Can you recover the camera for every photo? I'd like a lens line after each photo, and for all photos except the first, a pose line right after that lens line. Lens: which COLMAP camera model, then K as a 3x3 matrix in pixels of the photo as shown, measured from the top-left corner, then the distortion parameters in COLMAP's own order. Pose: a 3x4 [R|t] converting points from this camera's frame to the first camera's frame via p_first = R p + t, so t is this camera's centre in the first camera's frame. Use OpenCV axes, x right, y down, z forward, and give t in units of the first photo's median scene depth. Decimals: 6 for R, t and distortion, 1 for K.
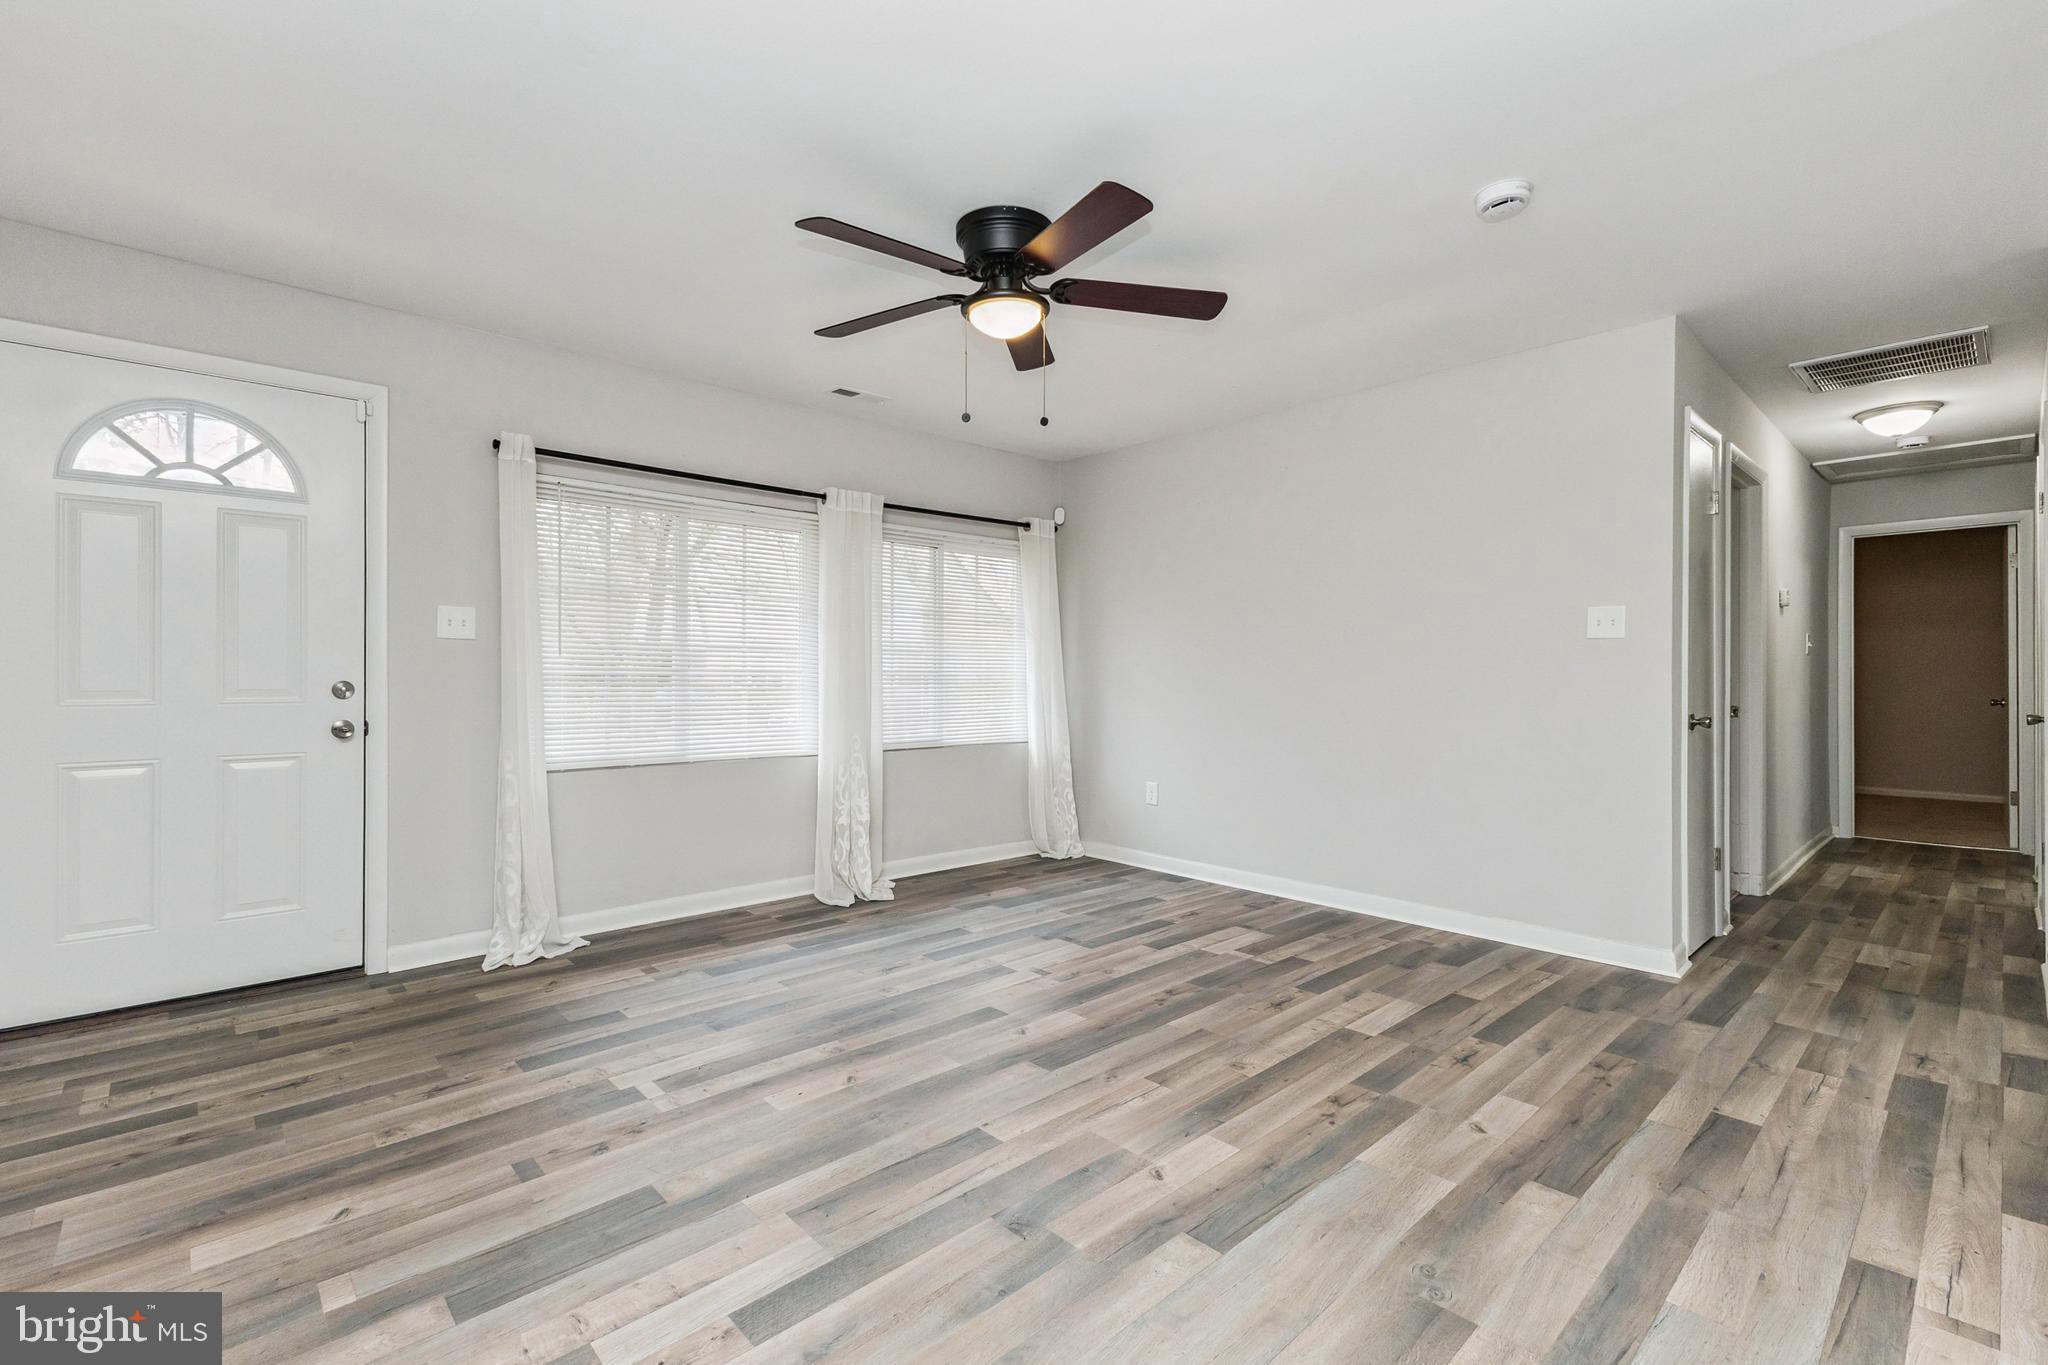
lens RADIAL K [[889.5, 0, 1029.2], [0, 889.5, 685.4], [0, 0, 1]] dist [0.015543, -0.004383]
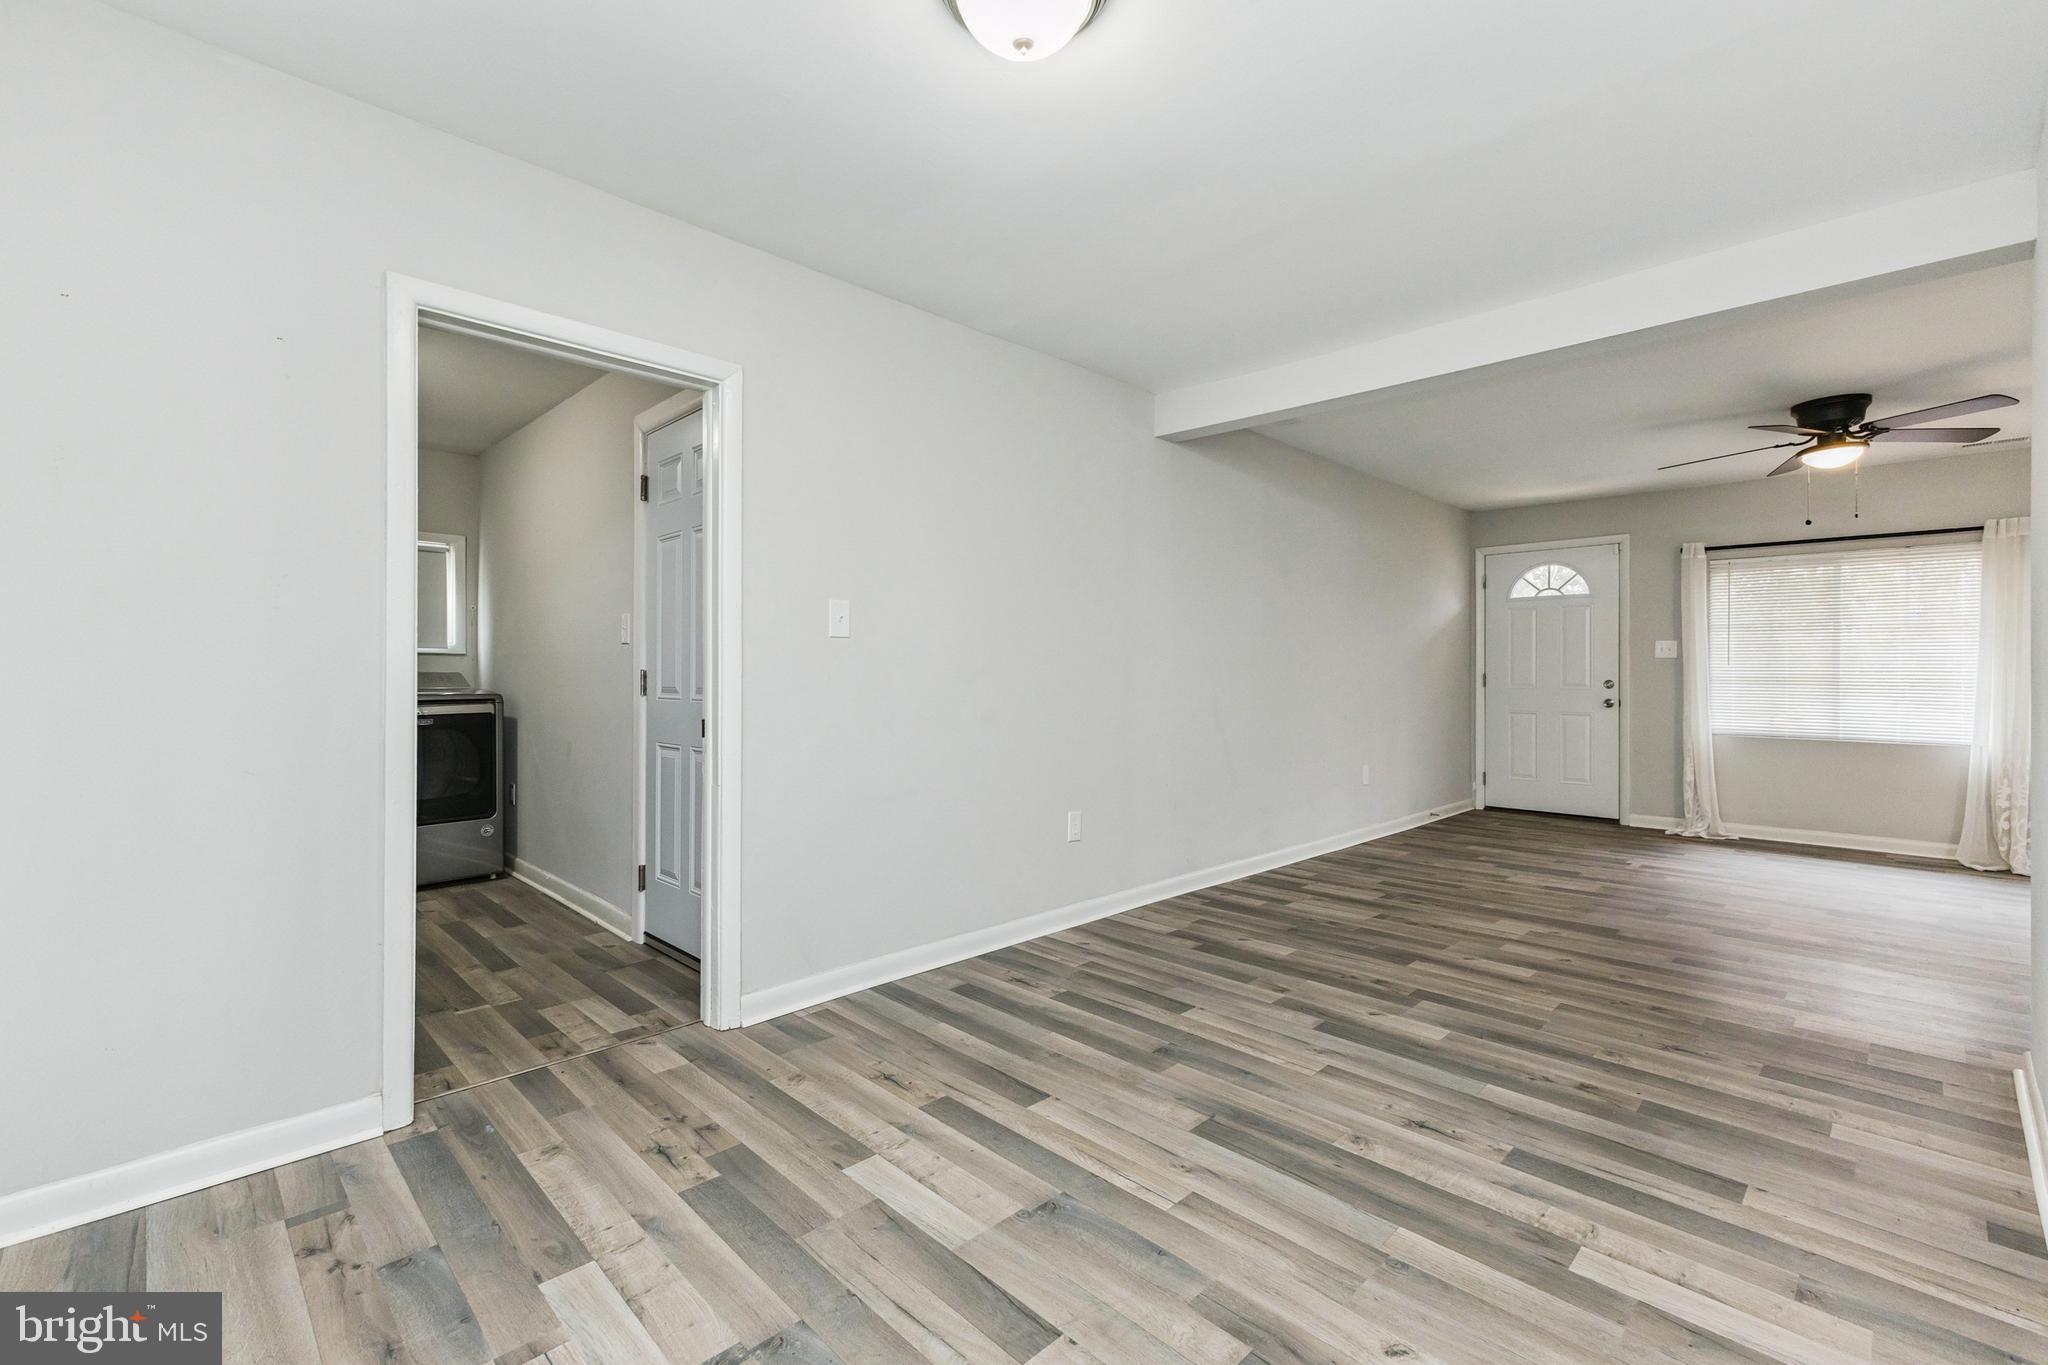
lens RADIAL K [[889.5, 0, 1022.1], [0, 889.5, 668.0], [0, 0, 1]] dist [0.015543, -0.004383]
pose [[0.027162, -0.010270, -0.999578, 1.408228], [-0.014820, 0.999833, -0.010675, 0.011075], [0.999521, 0.015104, 0.027005, -0.462208]]
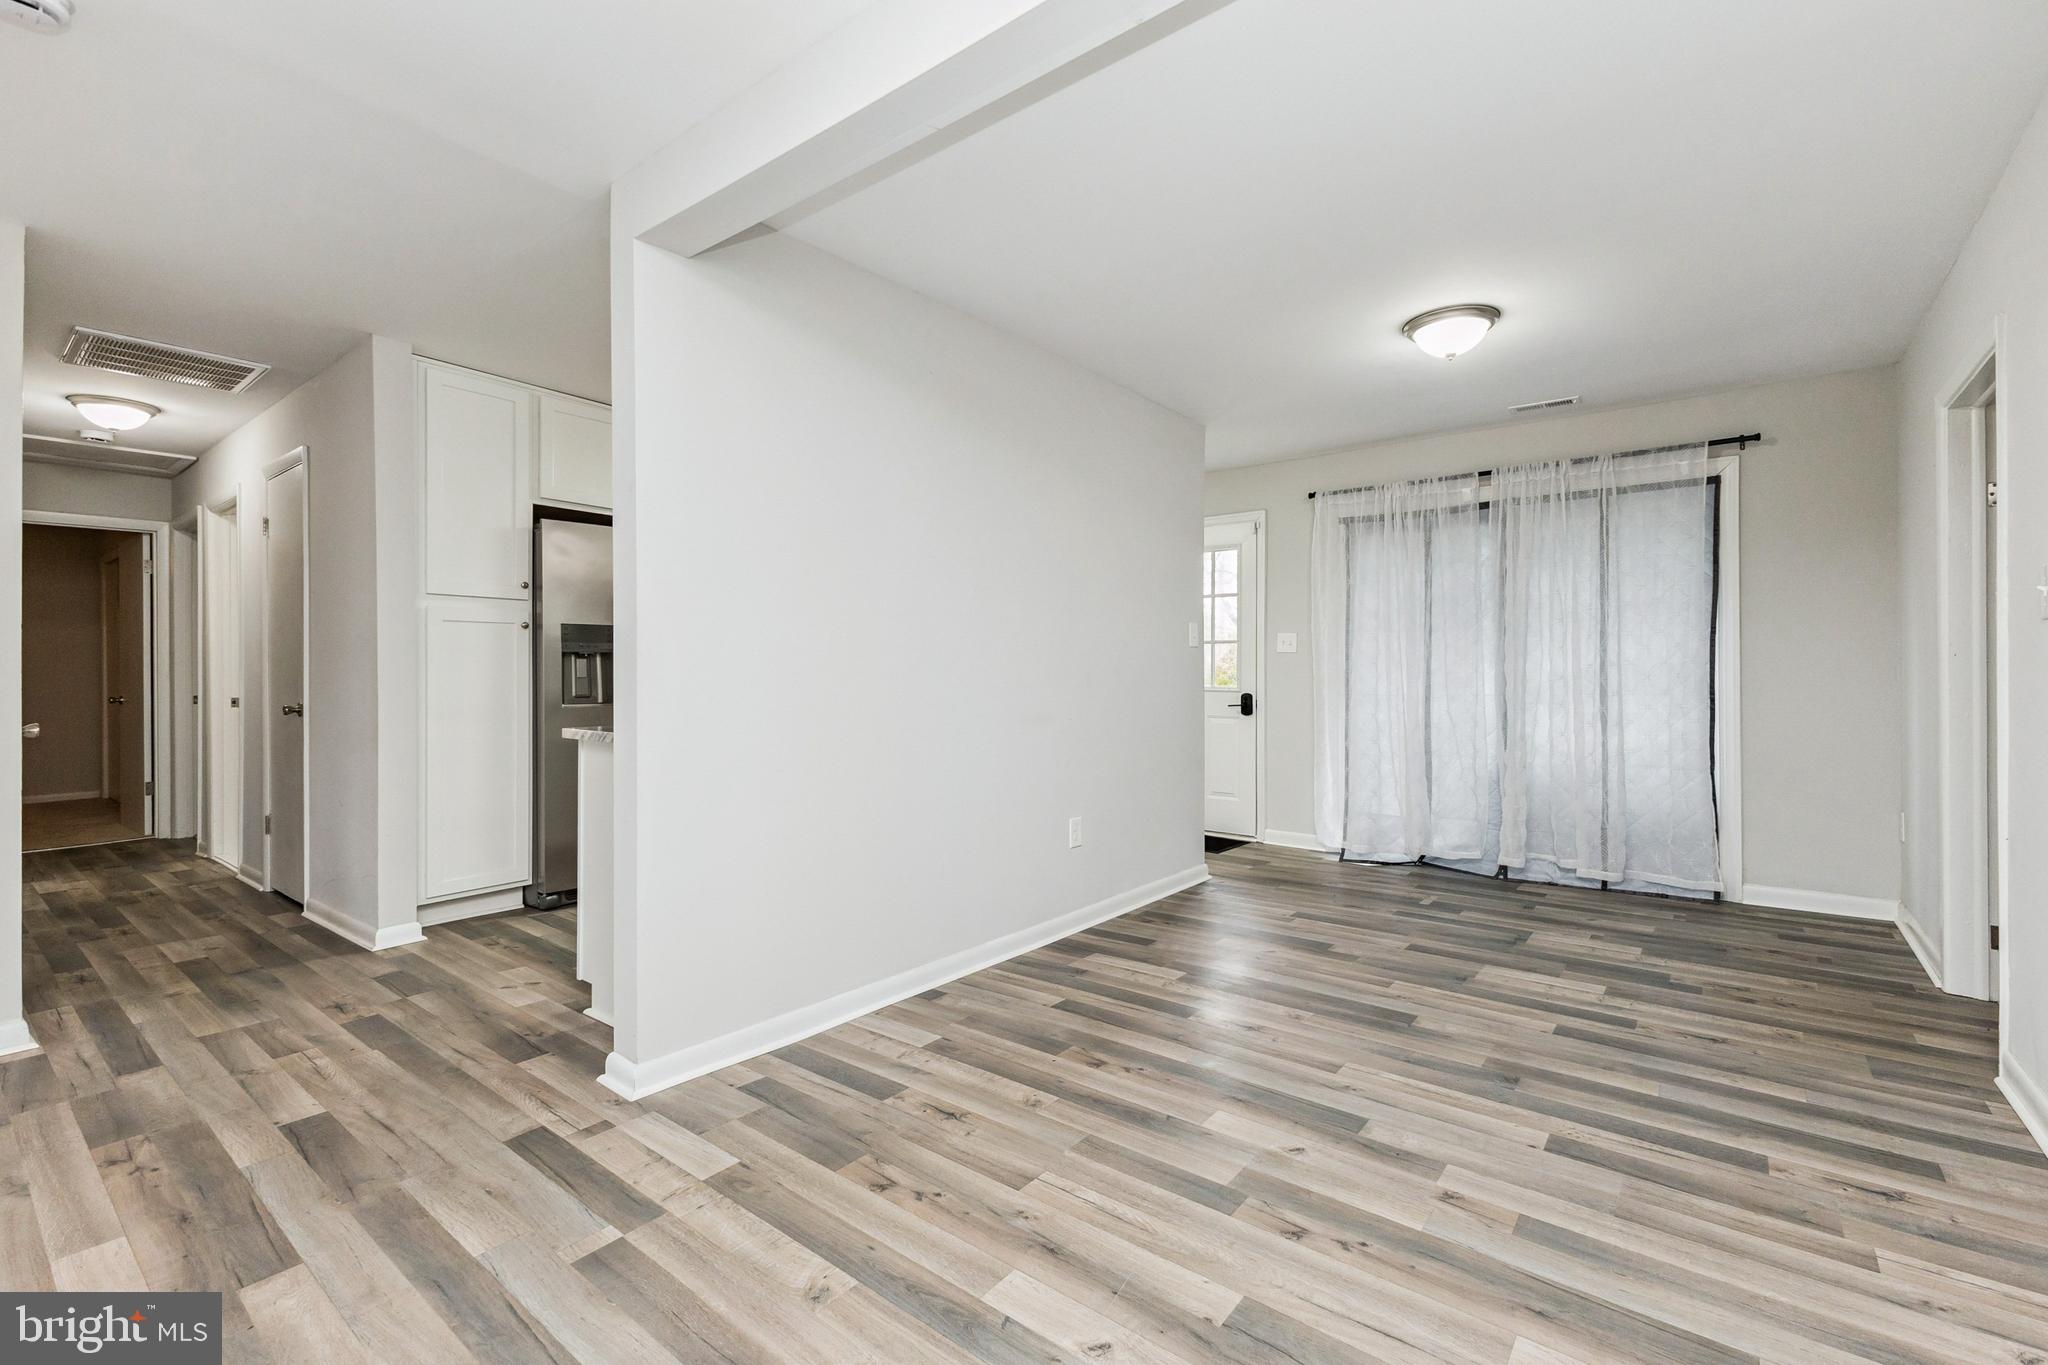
lens RADIAL K [[889.5, 0, 1020.3], [0, 889.5, 679.1], [0, 0, 1]] dist [0.015543, -0.004383]
pose [[-0.147067, -0.006314, 0.989106, -0.232553], [0.013029, 0.999881, 0.008320, 0.000002], [-0.989041, 0.014111, -0.146967, 0.272461]]
